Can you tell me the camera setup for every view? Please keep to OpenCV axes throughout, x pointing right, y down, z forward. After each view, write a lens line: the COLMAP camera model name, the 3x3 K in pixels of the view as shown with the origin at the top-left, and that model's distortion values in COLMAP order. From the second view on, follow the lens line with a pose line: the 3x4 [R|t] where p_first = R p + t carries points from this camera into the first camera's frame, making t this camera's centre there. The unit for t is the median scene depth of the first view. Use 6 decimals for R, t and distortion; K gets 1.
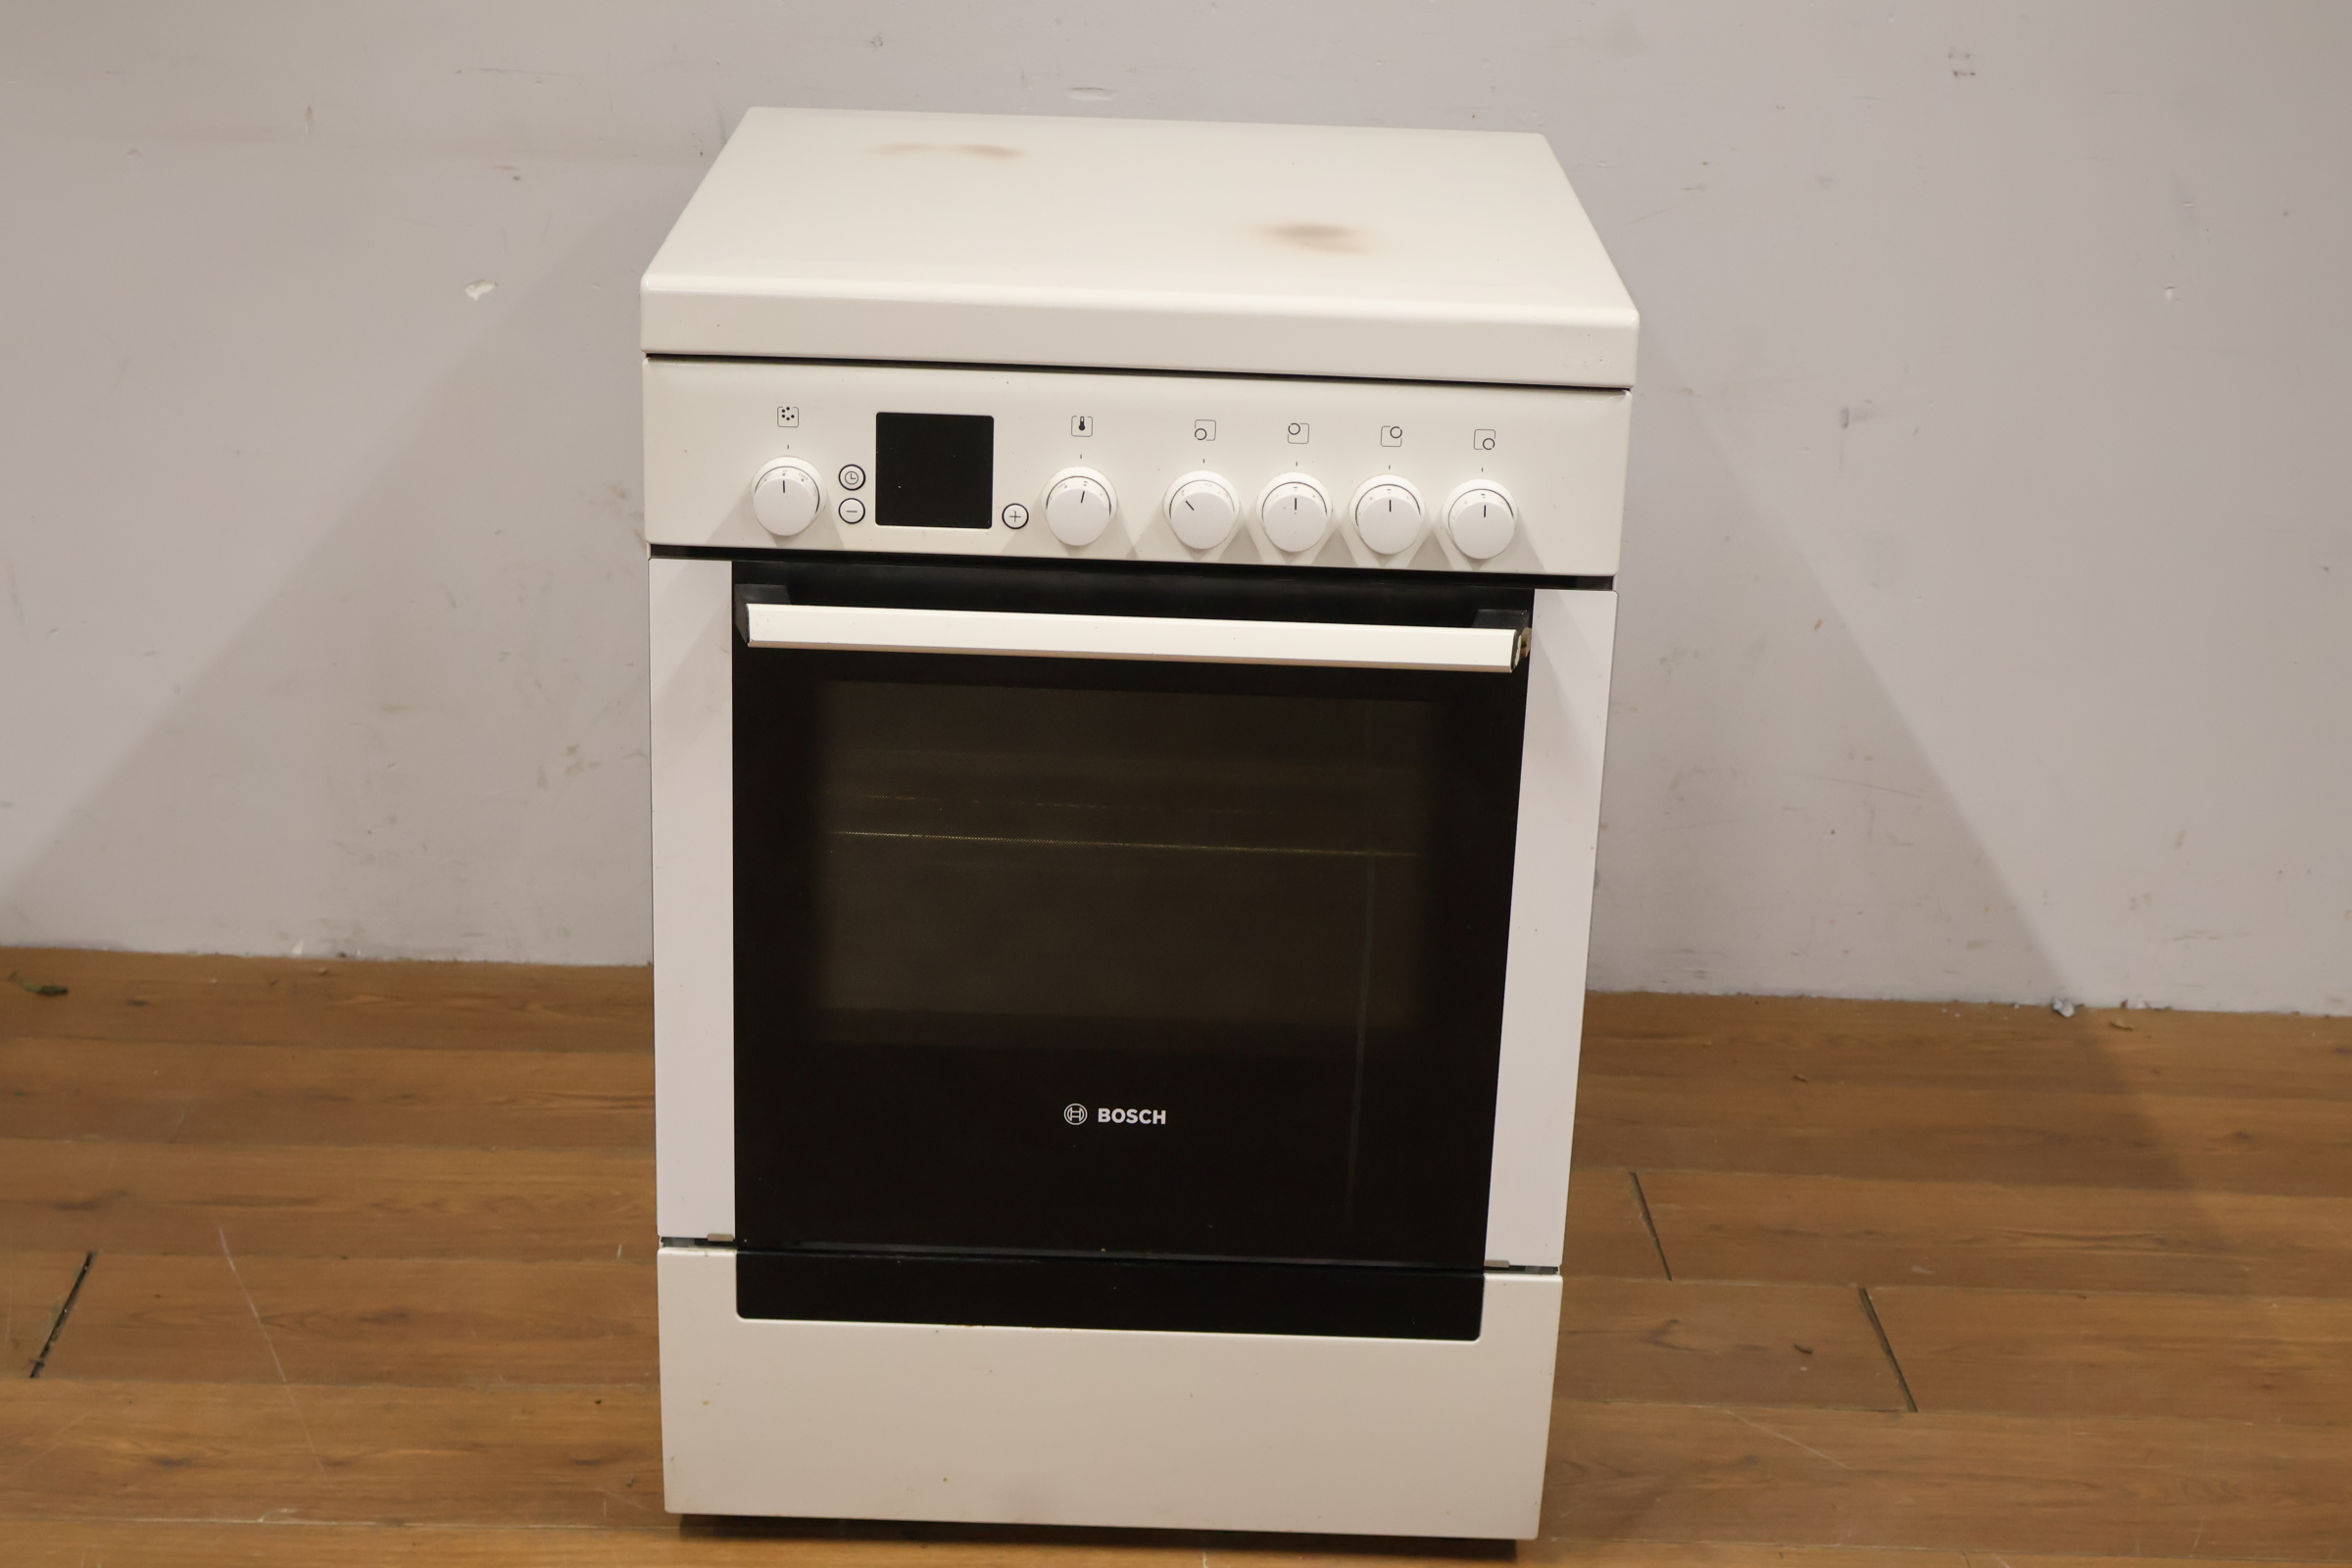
lens RADIAL K [[3711.0, 0, 1157.9], [0, 3711.0, 793.6], [0, 0, 1]] dist [-0.002454, 0.000000]
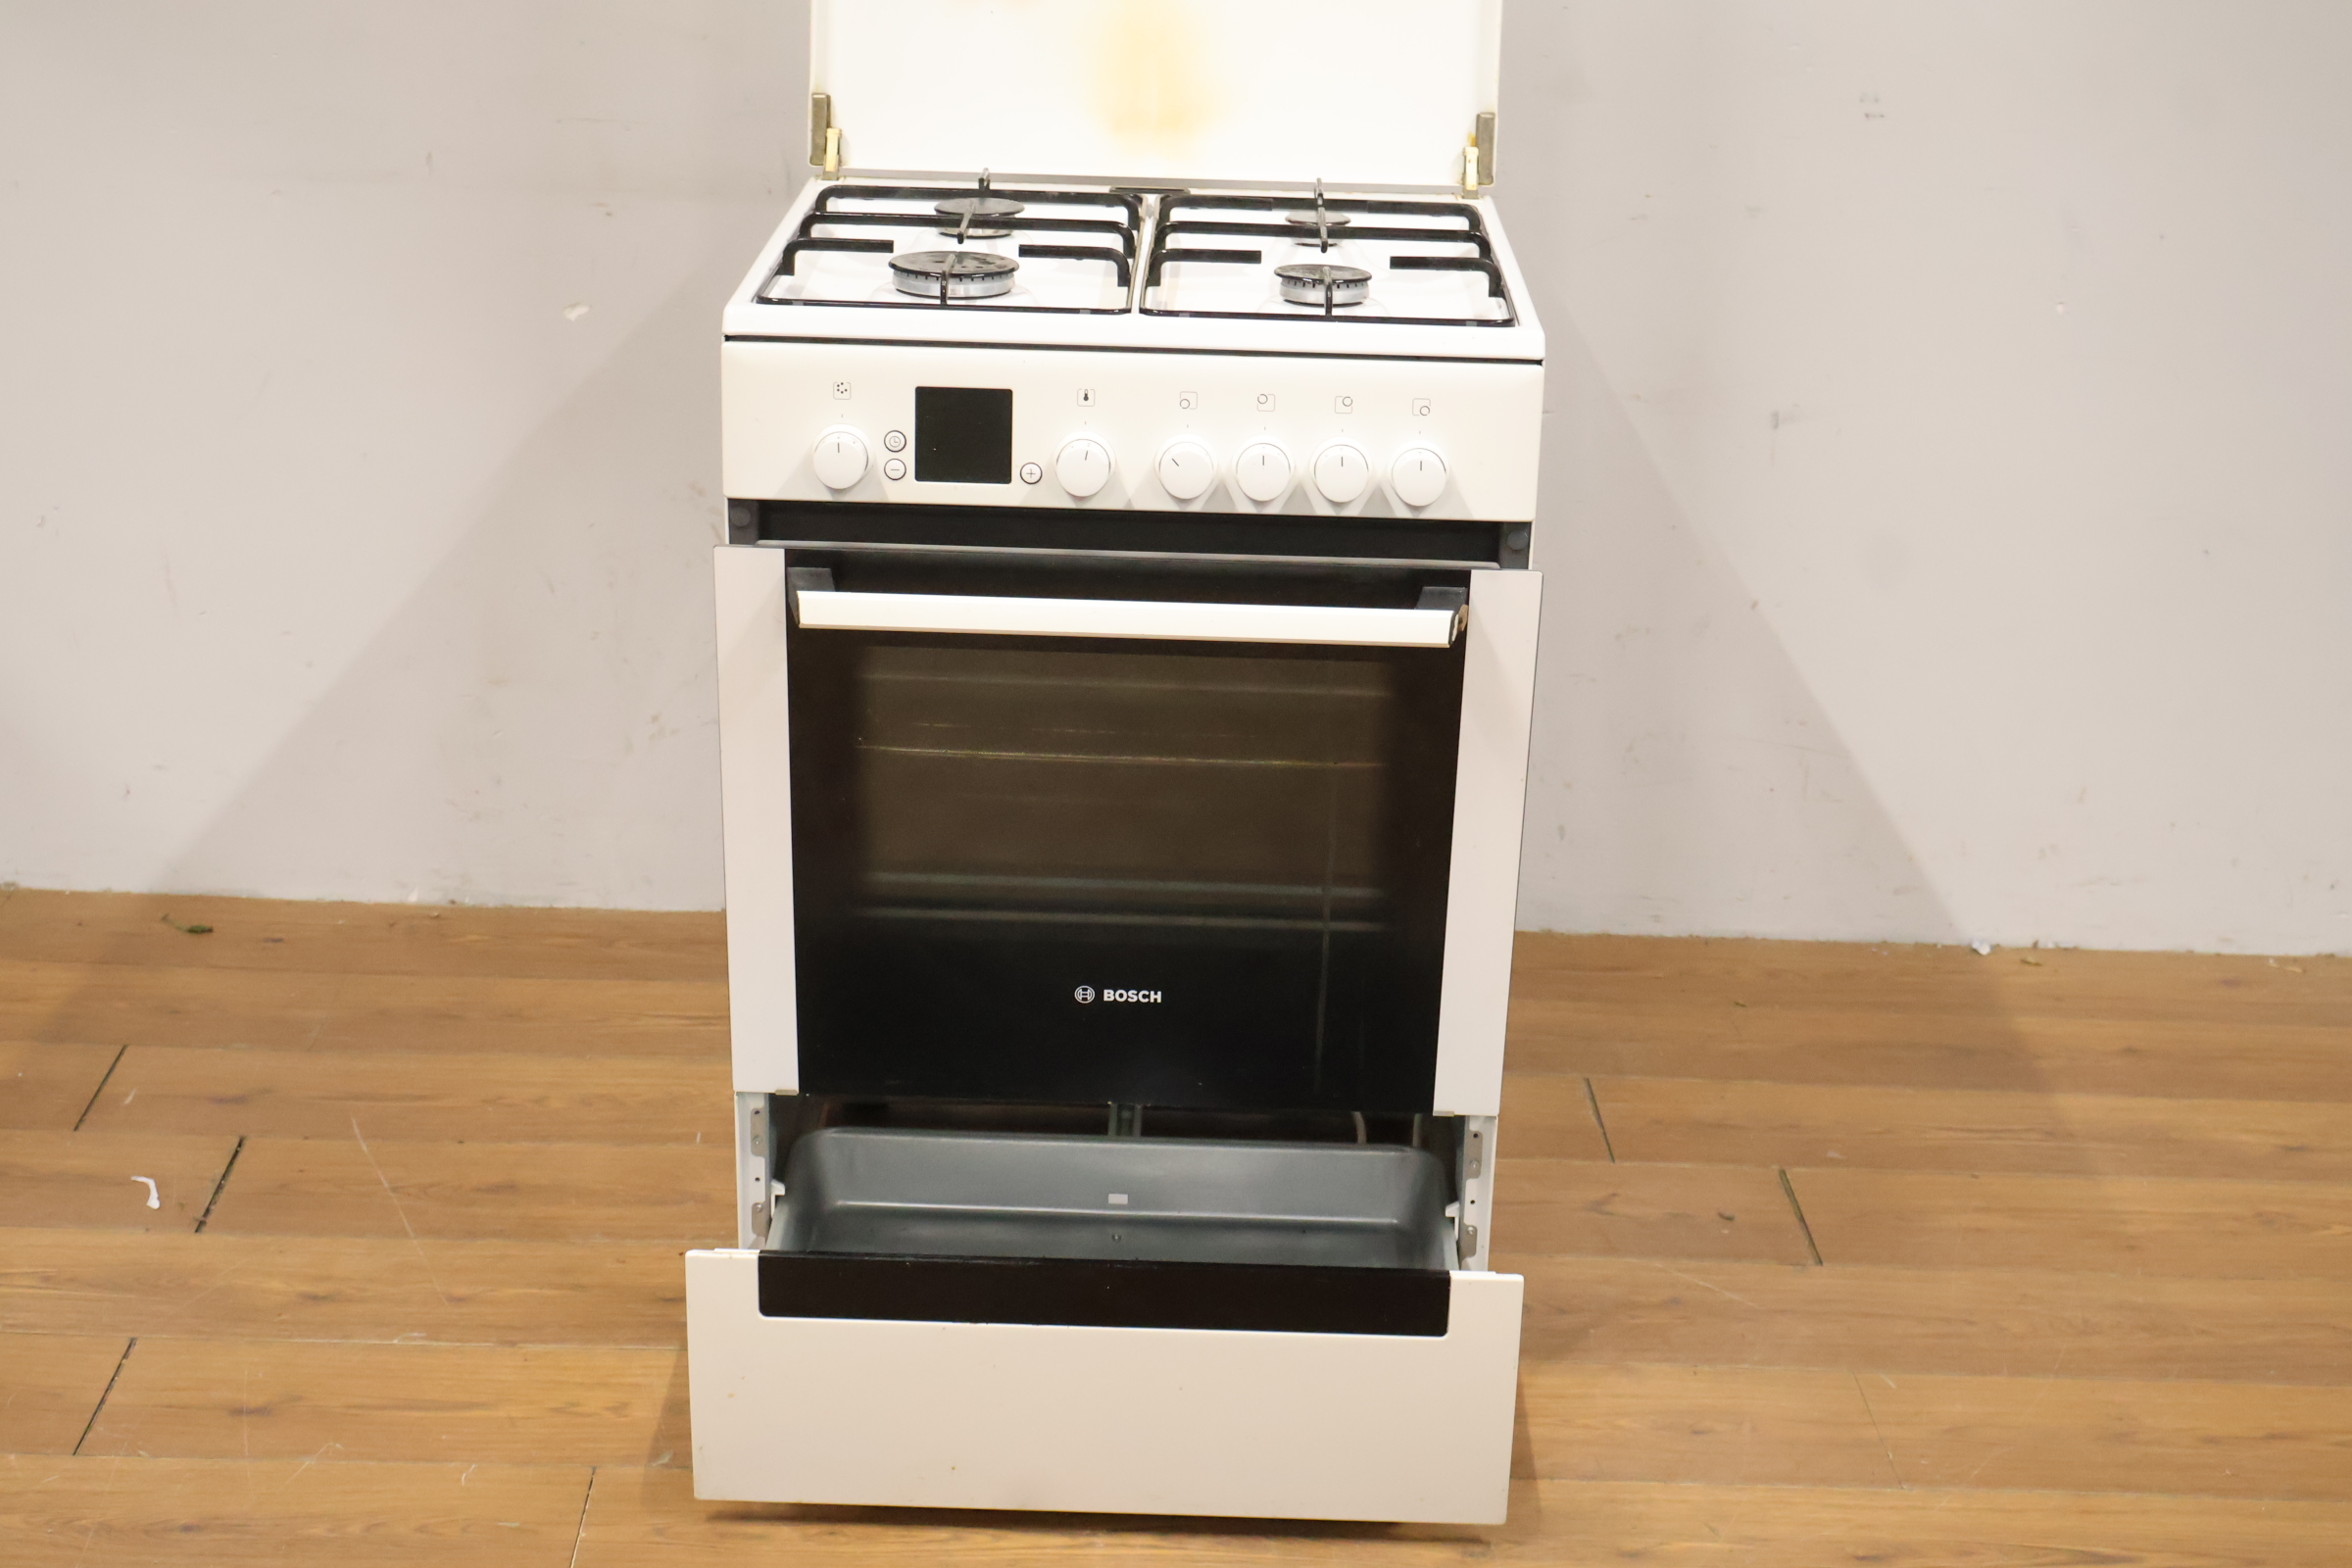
lens RADIAL K [[3711.0, 0, 1166.6], [0, 3711.0, 785.3], [0, 0, 1]] dist [-0.002454, 0.000000]
pose [[0.999883, -0.003624, -0.014892, 0.018076], [0.003244, 0.999670, -0.025477, 0.045008], [0.014979, 0.025426, 0.999564, -0.155439]]
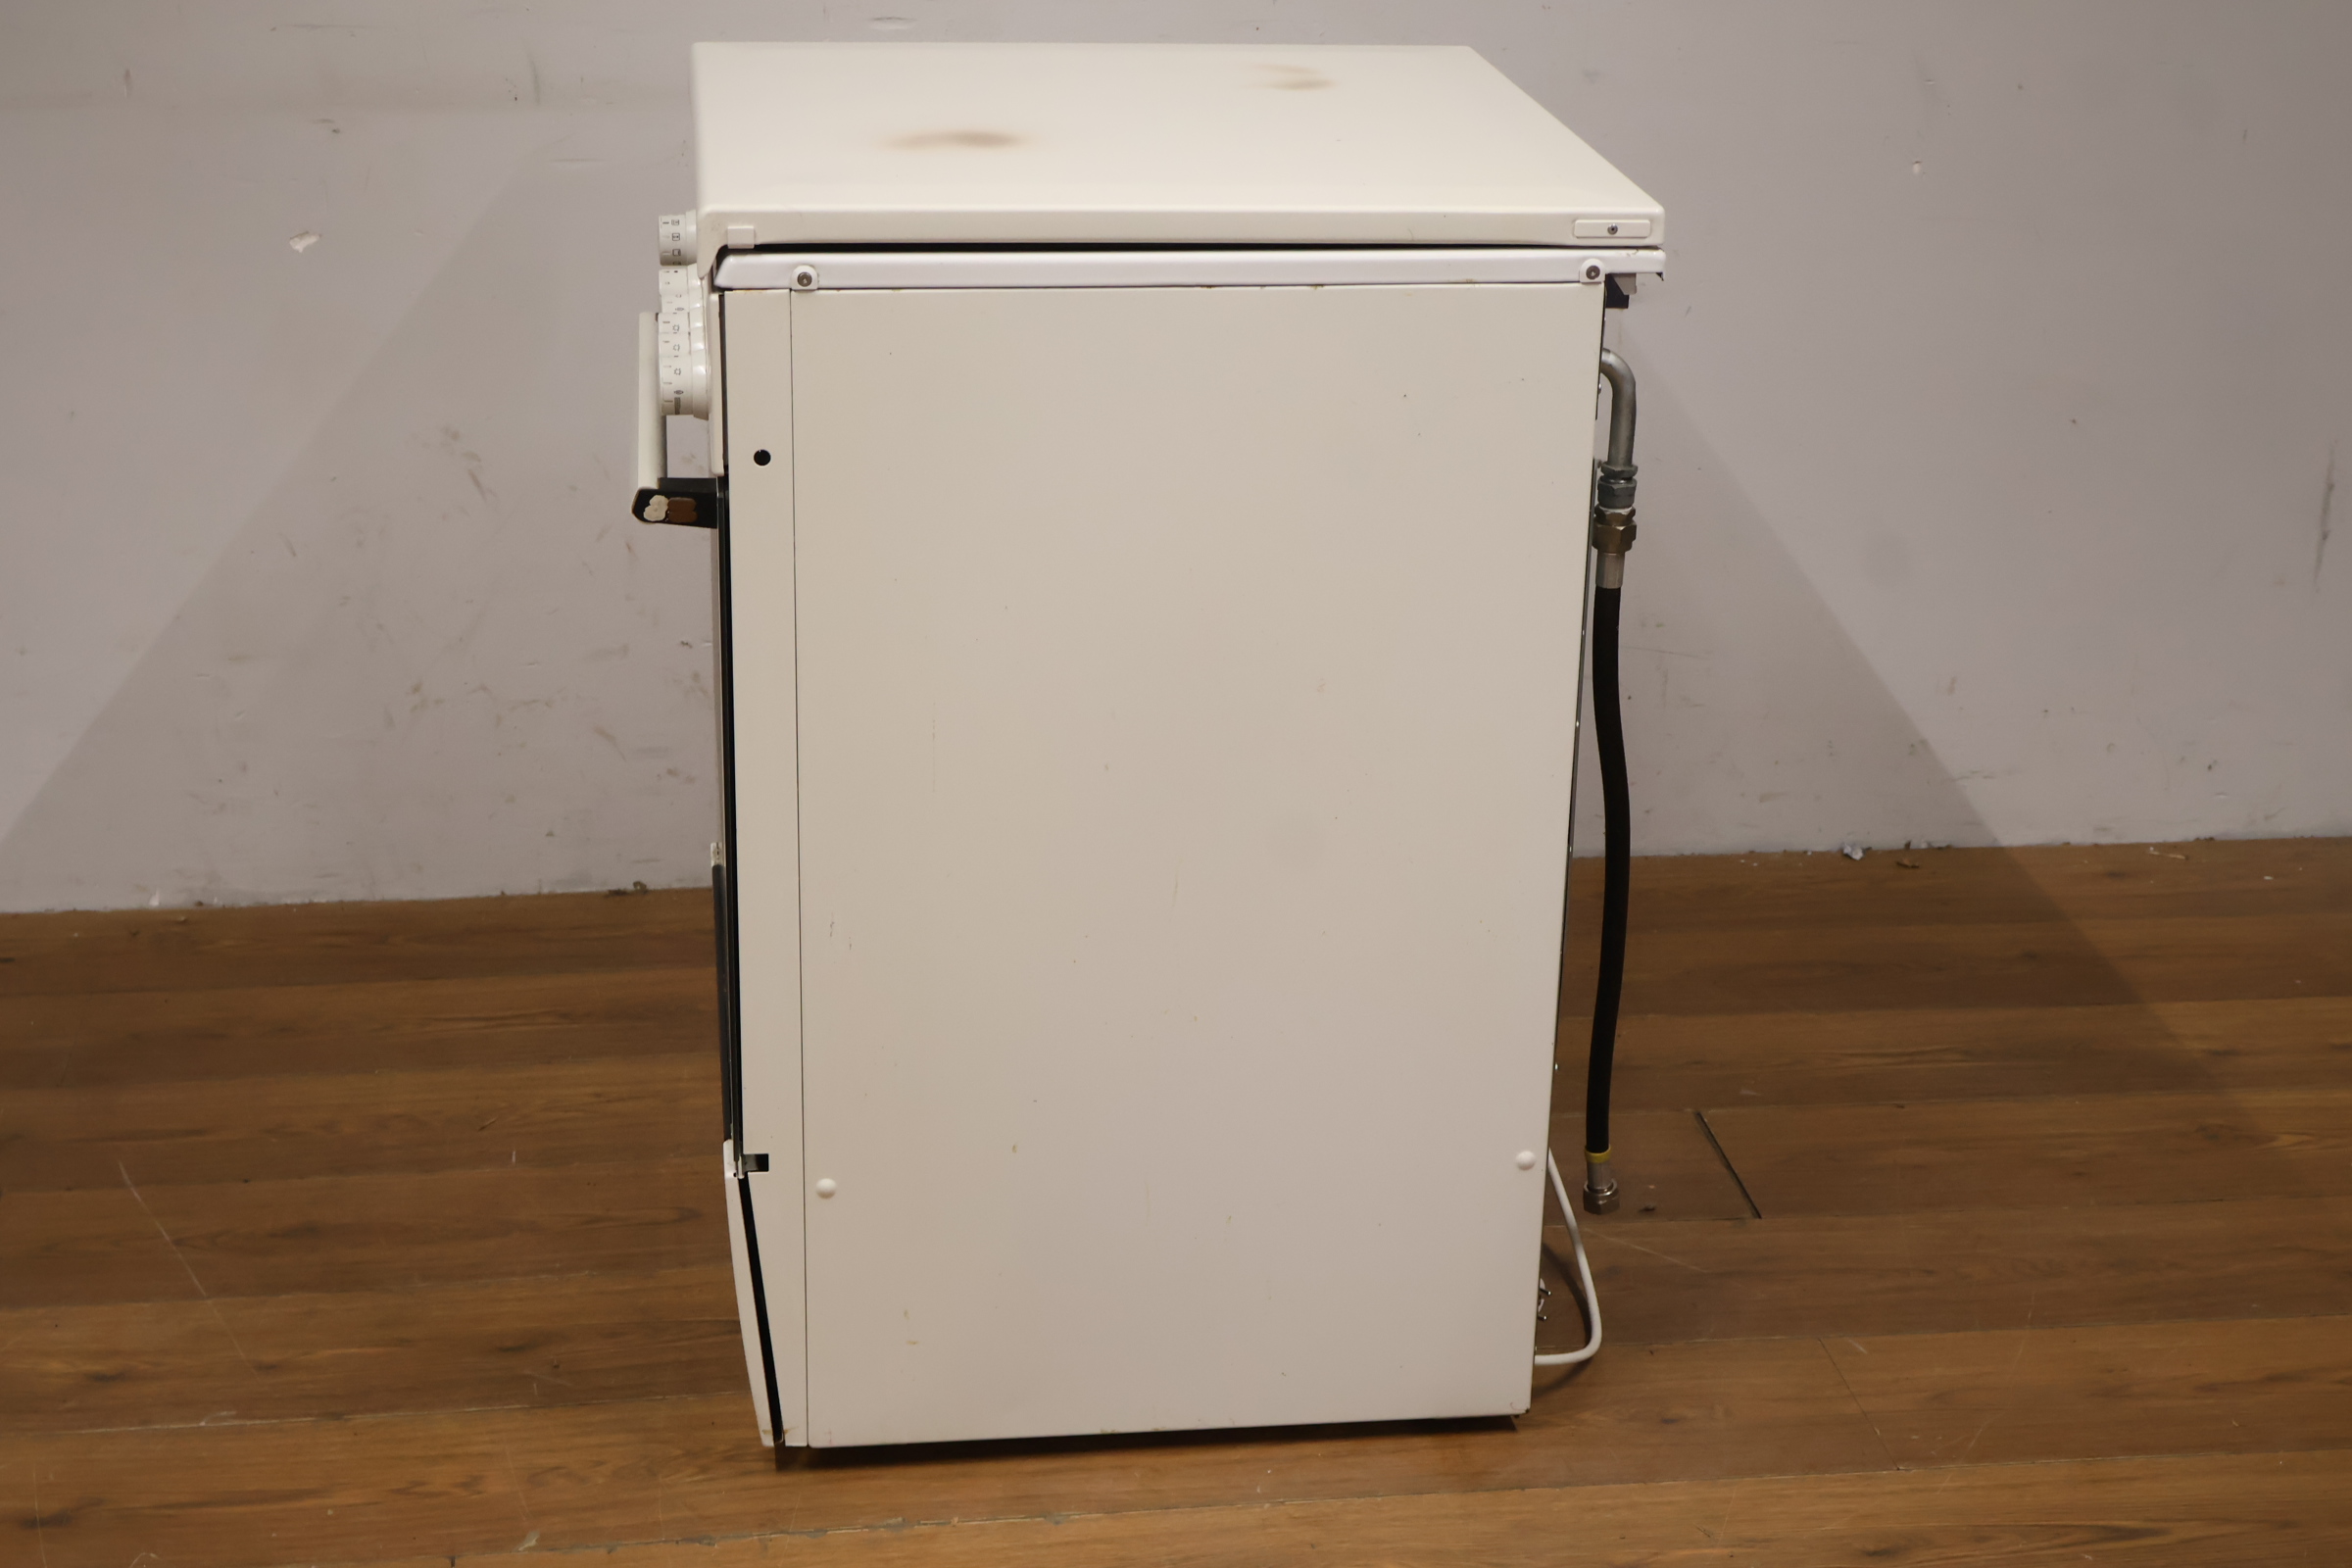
lens RADIAL K [[3711.0, 0, 1164.0], [0, 3711.0, 775.4], [0, 0, 1]] dist [-0.002454, 0.000000]
pose [[0.995032, -0.060703, 0.078909, -0.040845], [0.060615, 0.998155, 0.003502, 0.025030], [-0.078976, 0.001299, 0.996876, -0.046502]]
